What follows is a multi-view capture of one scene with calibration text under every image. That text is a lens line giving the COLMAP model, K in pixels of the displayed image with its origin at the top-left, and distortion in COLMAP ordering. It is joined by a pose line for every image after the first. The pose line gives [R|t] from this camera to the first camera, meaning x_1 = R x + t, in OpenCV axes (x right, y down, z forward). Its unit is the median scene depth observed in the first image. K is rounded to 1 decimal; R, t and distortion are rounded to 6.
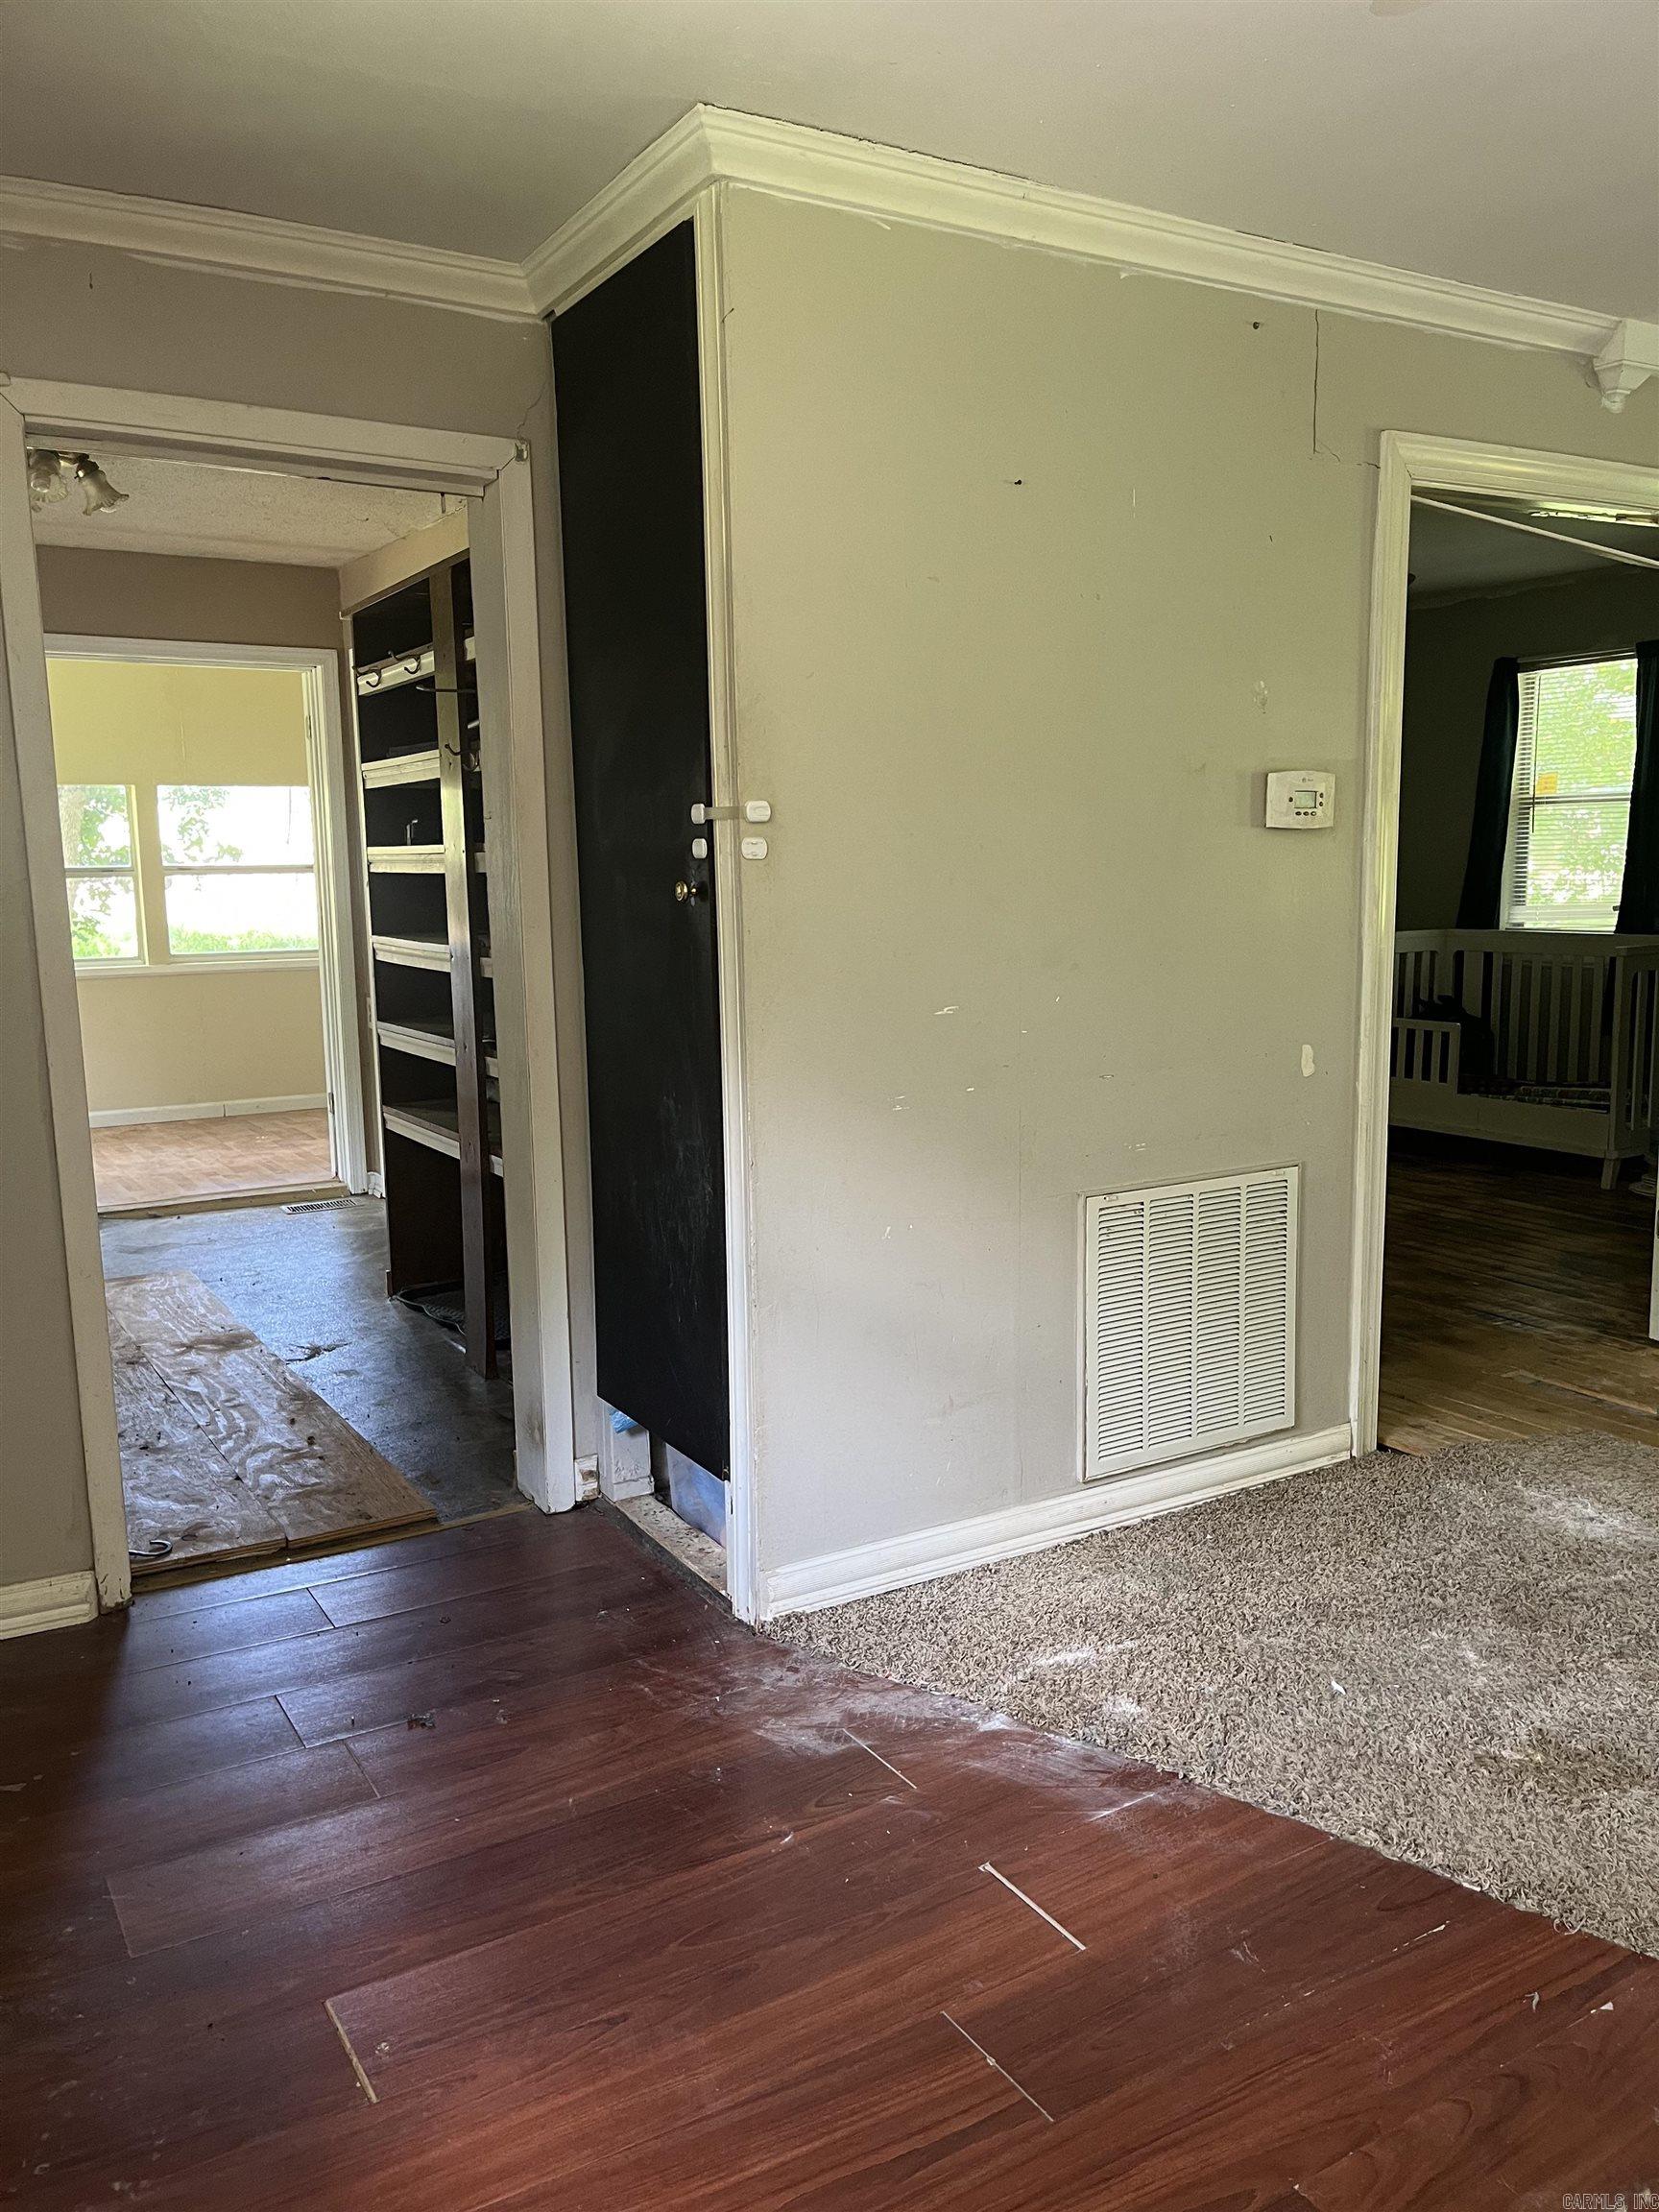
lens RADIAL K [[1668.3, 0, 823.6], [0, 1668.3, 1102.7], [0, 0, 1]] dist [0.062642, -0.088338]
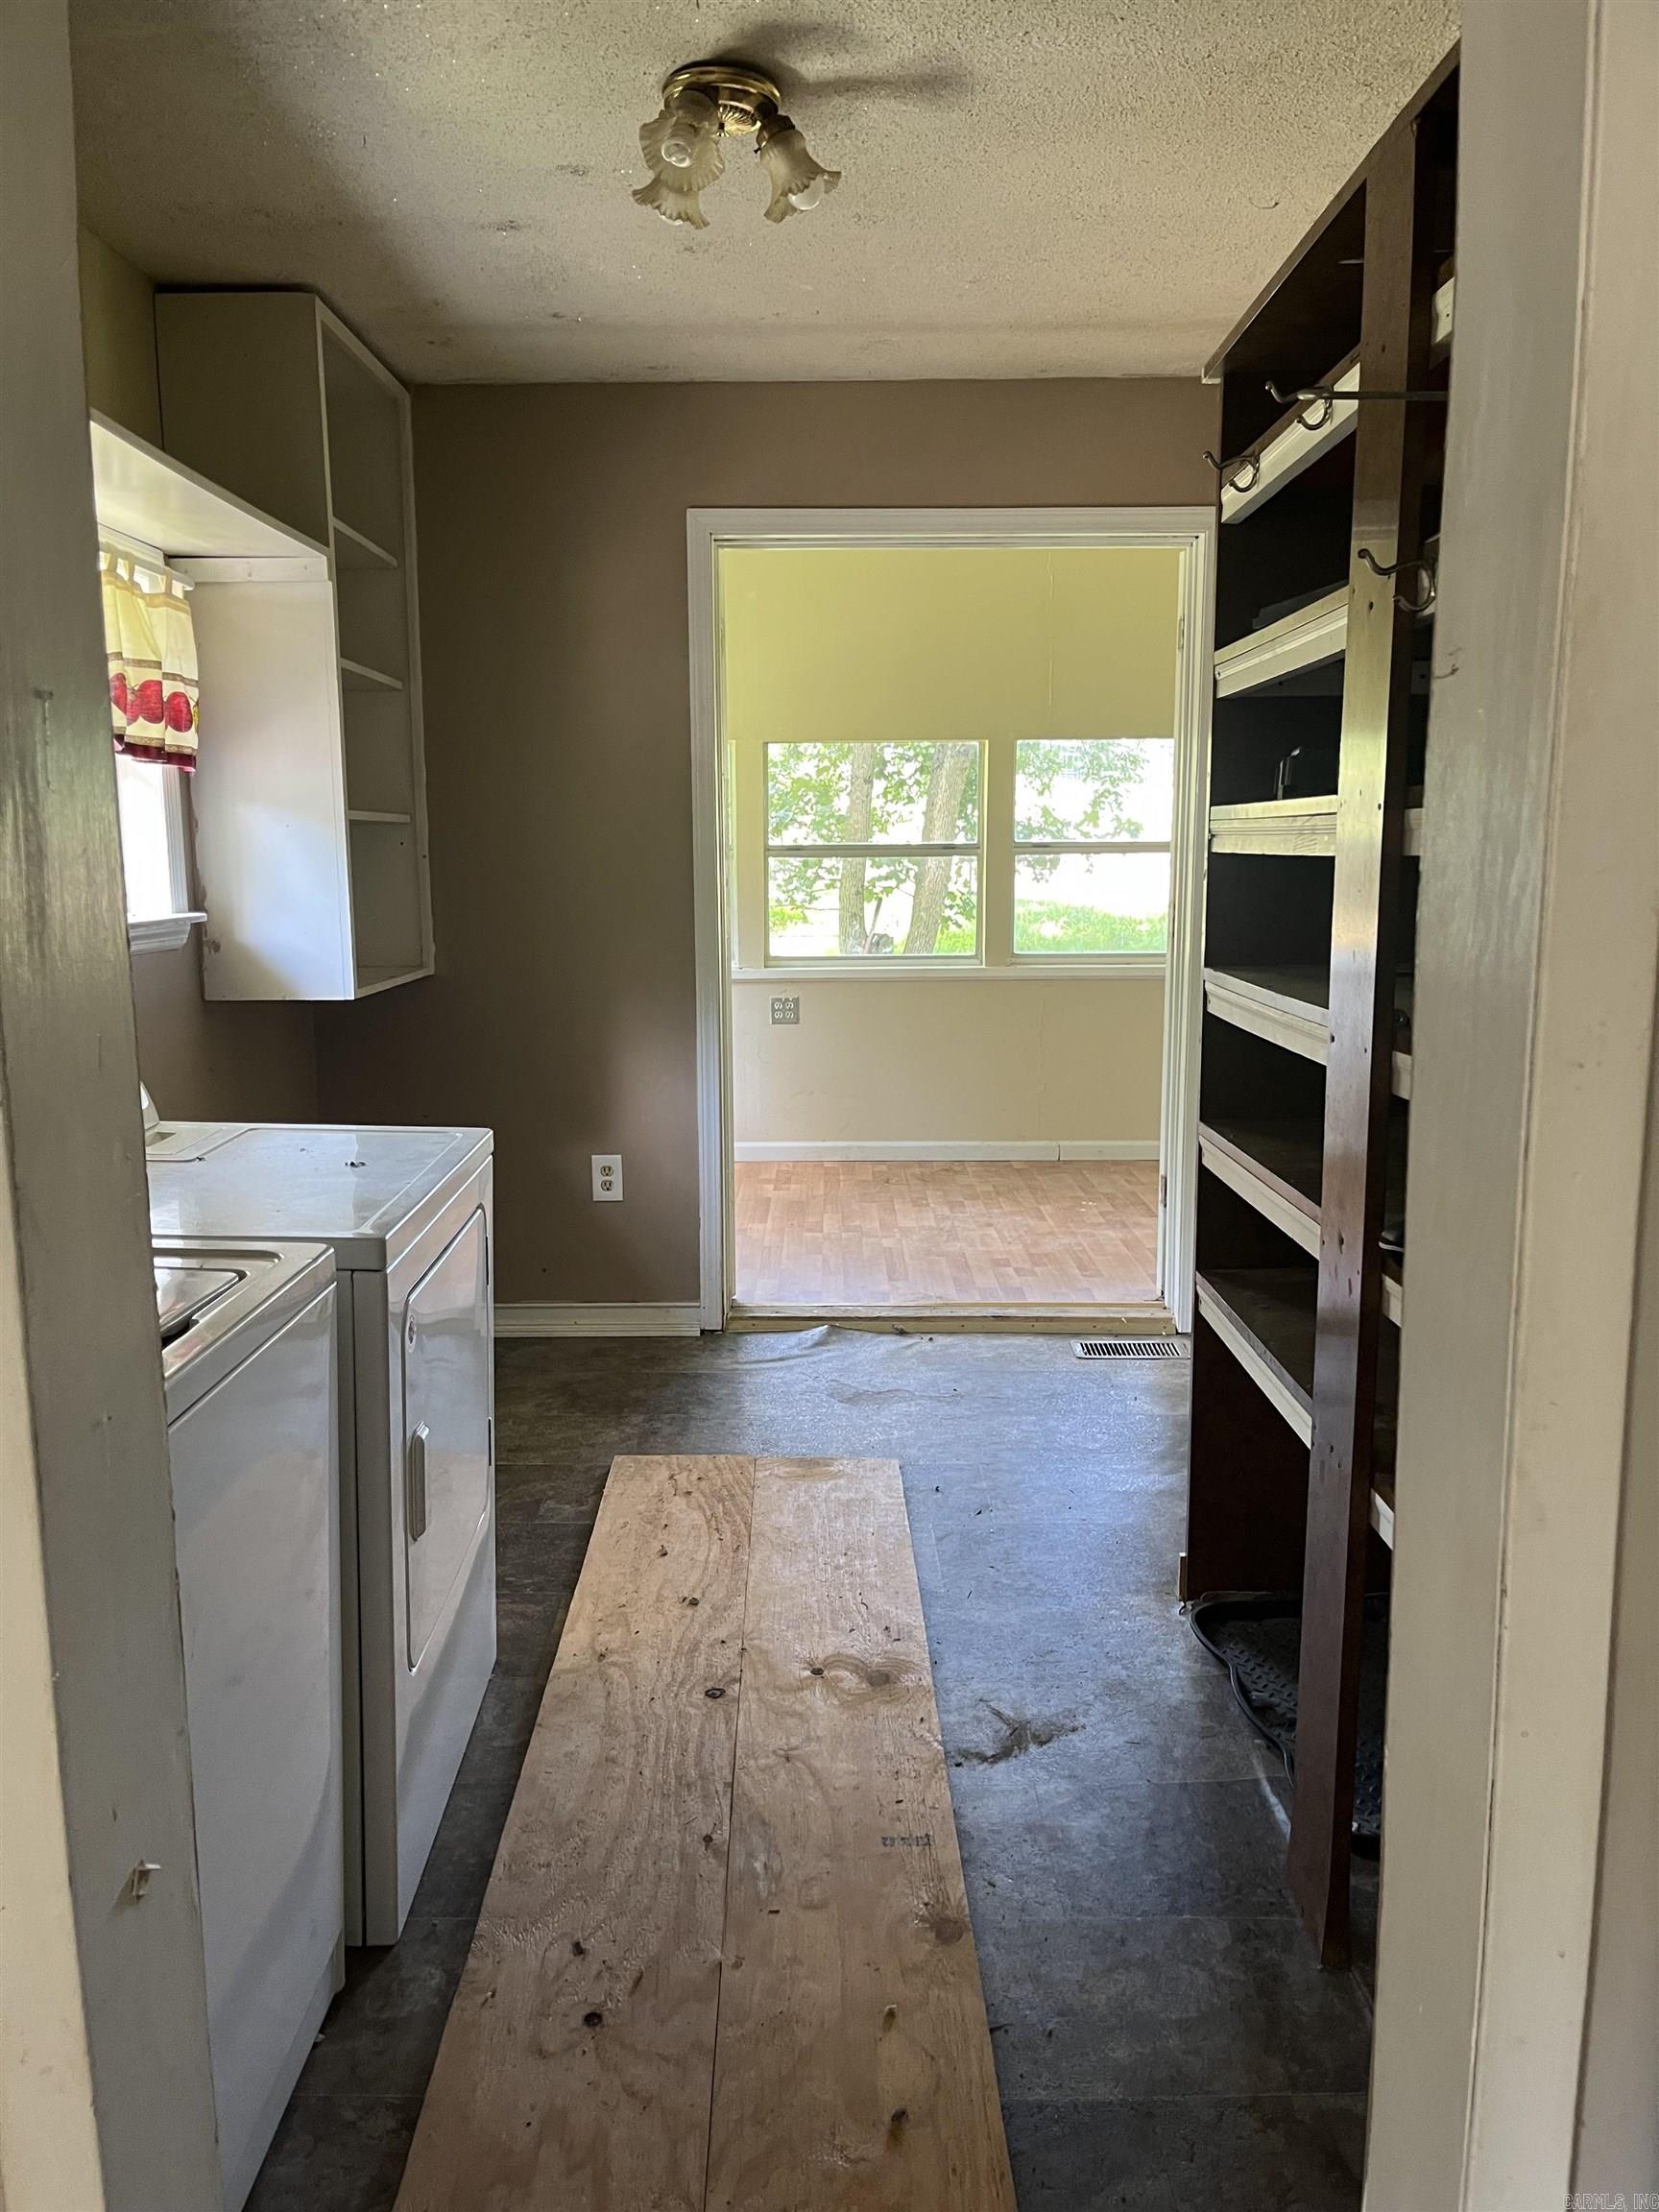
lens RADIAL K [[1668.3, 0, 842.9], [0, 1668.3, 1121.5], [0, 0, 1]] dist [0.062642, -0.088338]
pose [[0.860475, 0.094968, -0.500563, -0.098318], [-0.083131, 0.995478, 0.045962, -0.070094], [0.502665, 0.002063, 0.864479, 0.502426]]
